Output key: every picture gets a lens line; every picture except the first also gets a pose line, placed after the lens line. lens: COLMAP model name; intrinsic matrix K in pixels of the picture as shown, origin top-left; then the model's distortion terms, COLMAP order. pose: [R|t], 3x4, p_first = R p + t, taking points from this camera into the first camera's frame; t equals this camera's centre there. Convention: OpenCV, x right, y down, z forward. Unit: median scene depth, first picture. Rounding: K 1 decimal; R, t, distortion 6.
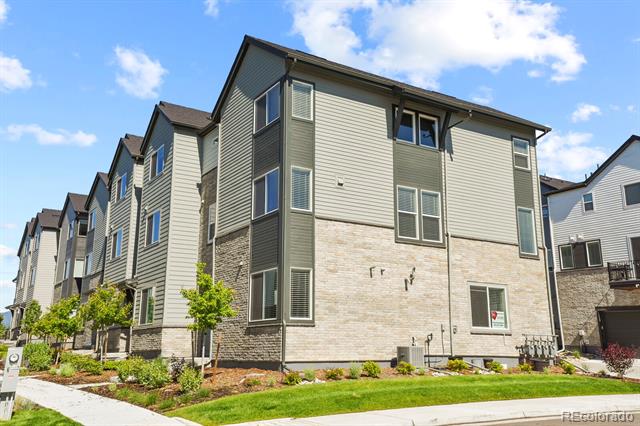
lens RADIAL K [[588.4, 0, 320.0], [0, 588.4, 213.0], [0, 0, 1]] dist [0.145483, 0.006446]
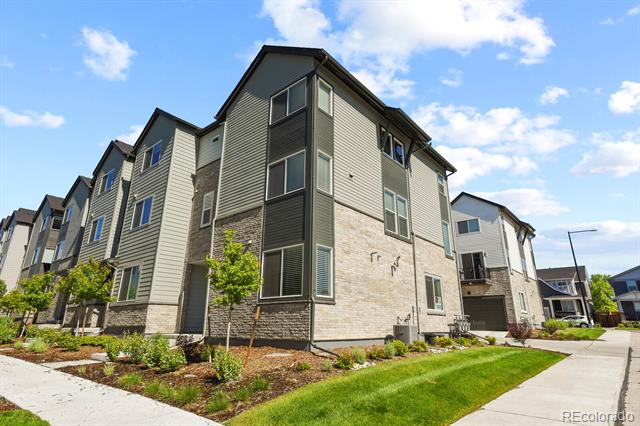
lens RADIAL K [[347.7, 0, 320.0], [0, 347.7, 213.0], [0, 0, 1]] dist [0.015945, -0.000447]
pose [[0.955582, 0.097540, 0.278116, -0.175900], [-0.072288, 0.992391, -0.099673, 0.080159], [-0.285722, 0.075142, 0.955362, 0.351180]]
